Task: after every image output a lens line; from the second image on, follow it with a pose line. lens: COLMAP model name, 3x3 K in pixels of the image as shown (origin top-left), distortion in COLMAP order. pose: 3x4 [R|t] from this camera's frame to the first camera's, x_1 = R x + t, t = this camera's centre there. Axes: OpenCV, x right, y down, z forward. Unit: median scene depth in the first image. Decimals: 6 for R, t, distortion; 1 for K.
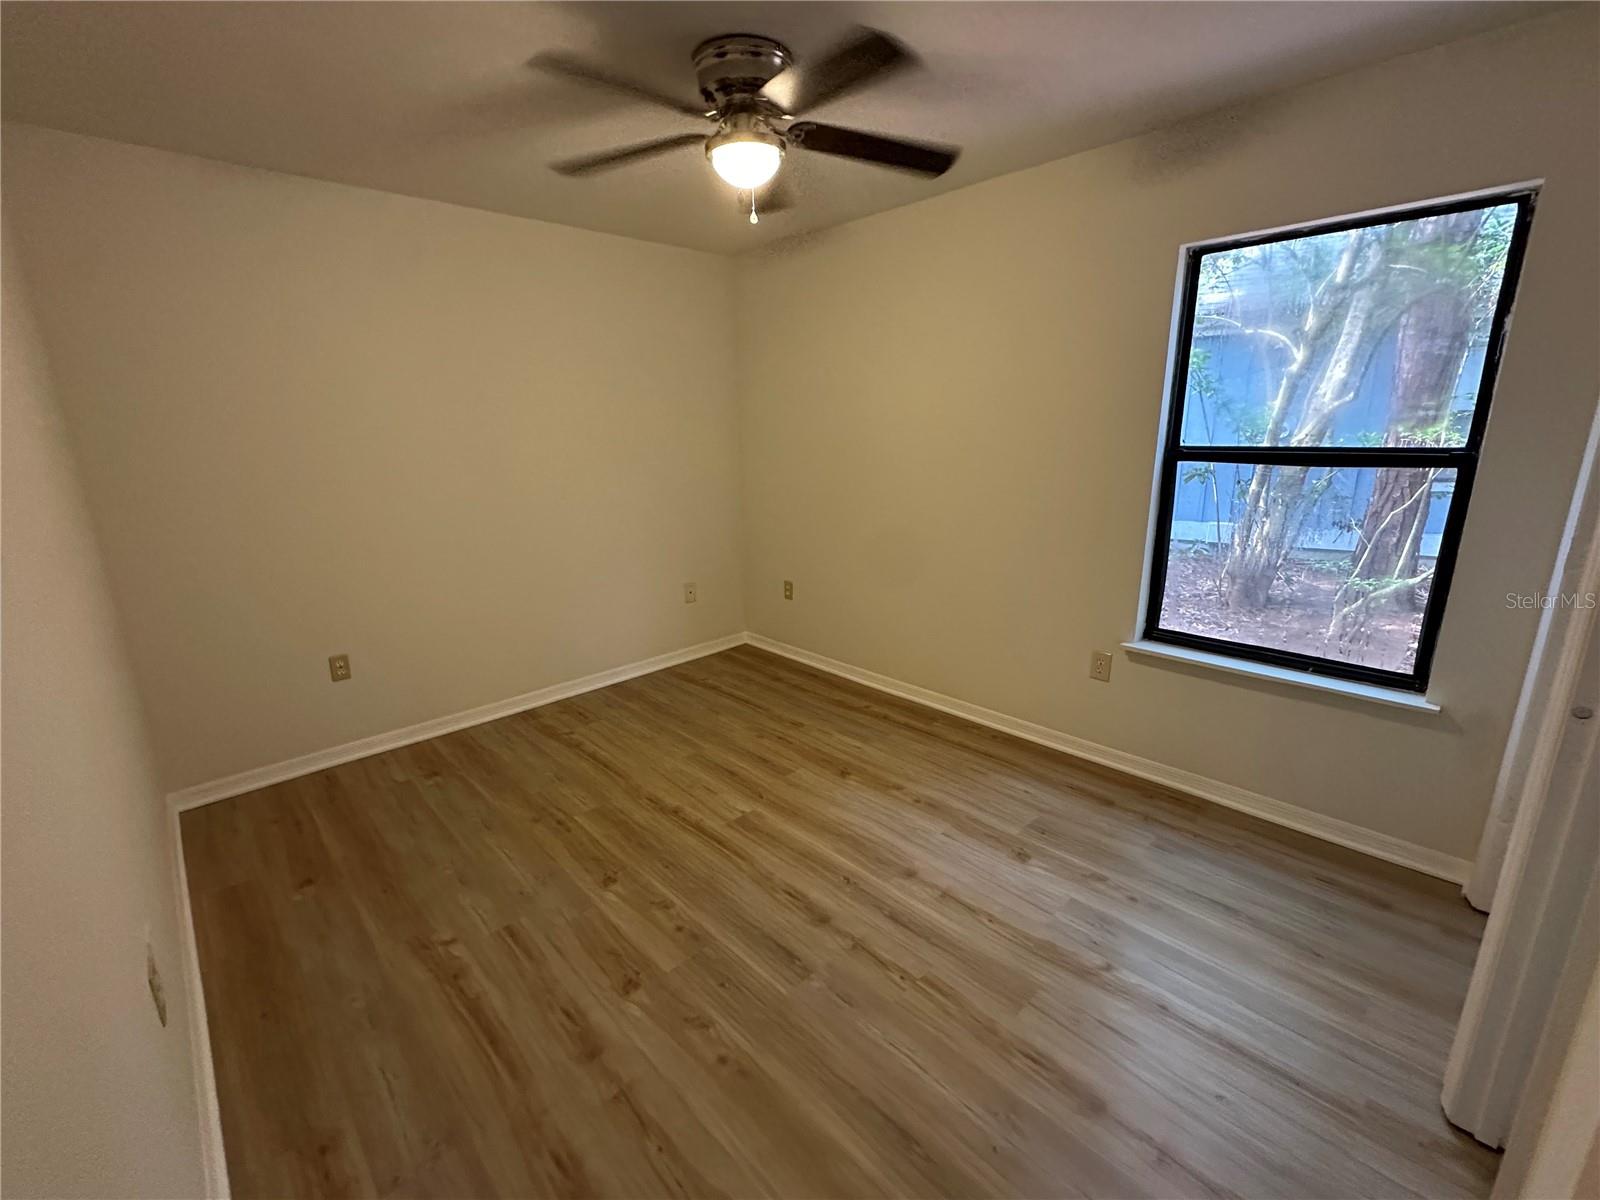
lens RADIAL K [[682.8, 0, 796.1], [0, 682.8, 596.8], [0, 0, 1]] dist [-0.001552, -0.000499]
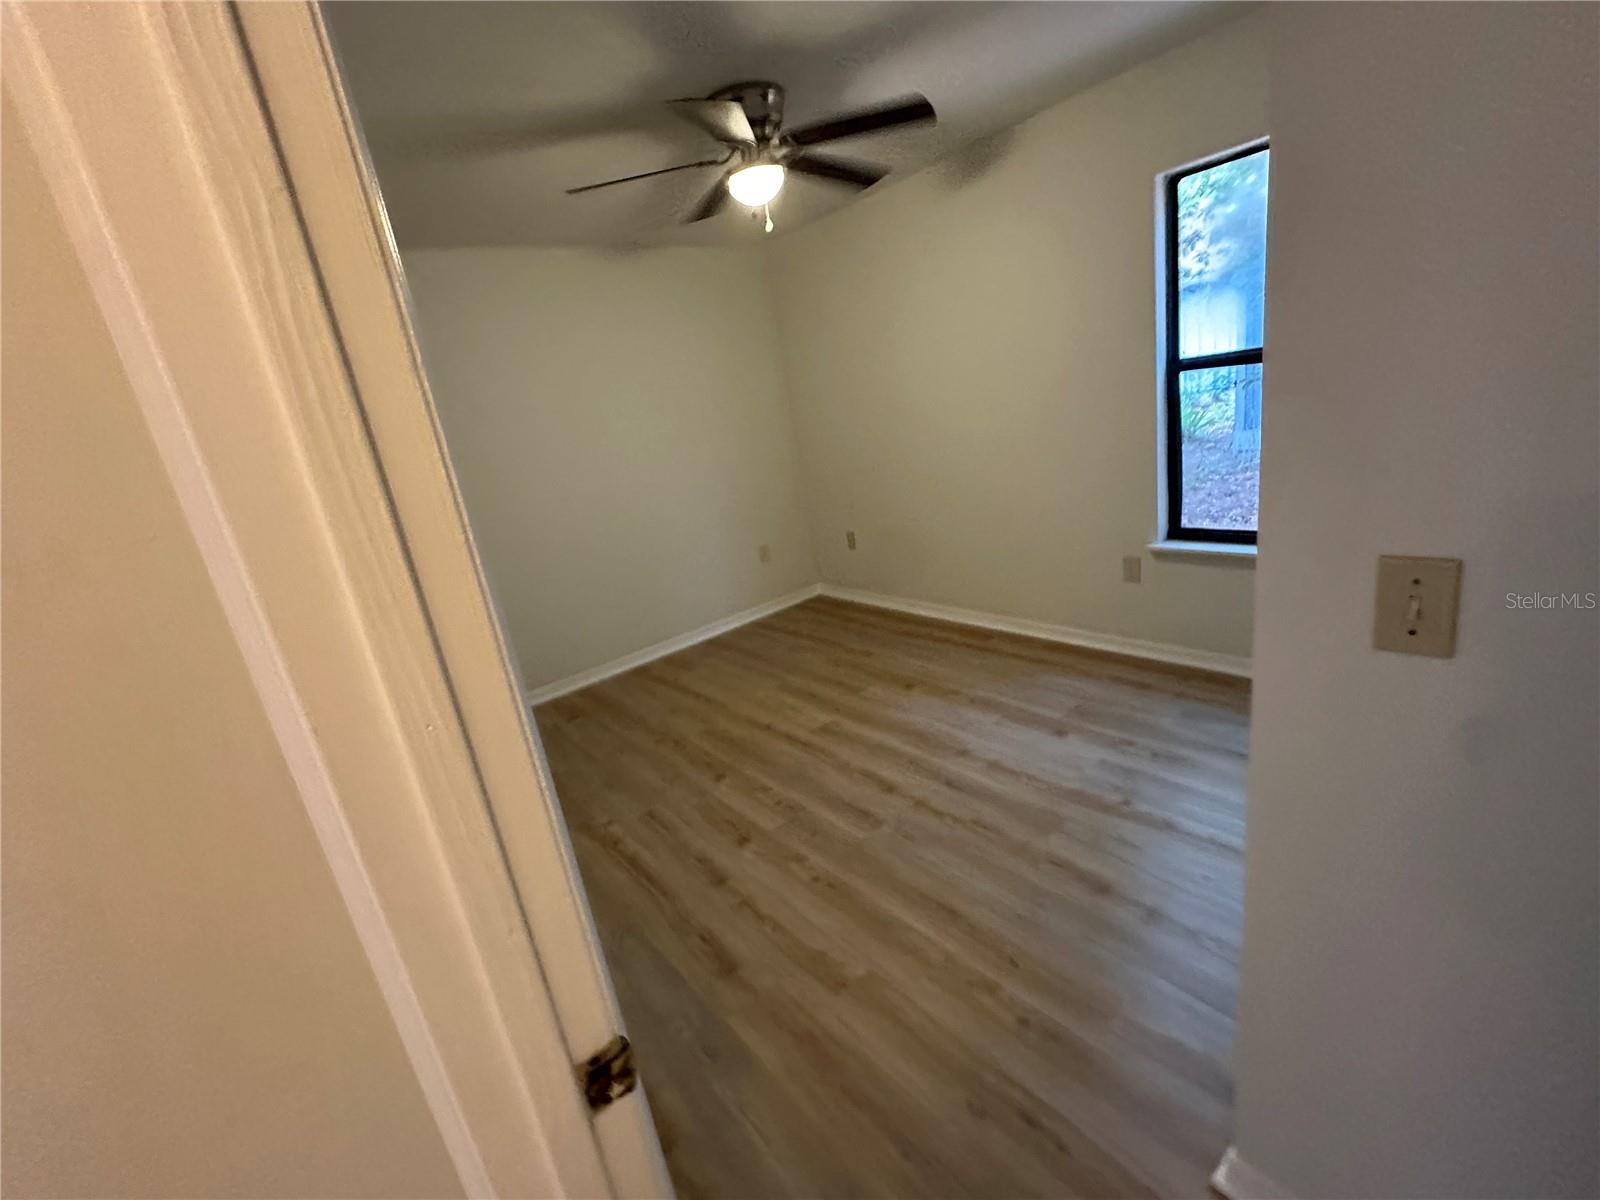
lens RADIAL K [[682.8, 0, 807.6], [0, 682.8, 595.9], [0, 0, 1]] dist [-0.001552, -0.000499]
pose [[0.986806, -0.114587, -0.114385, 0.060380], [0.119601, 0.992096, 0.037955, 0.050133], [0.109132, -0.051135, 0.992711, -0.194839]]
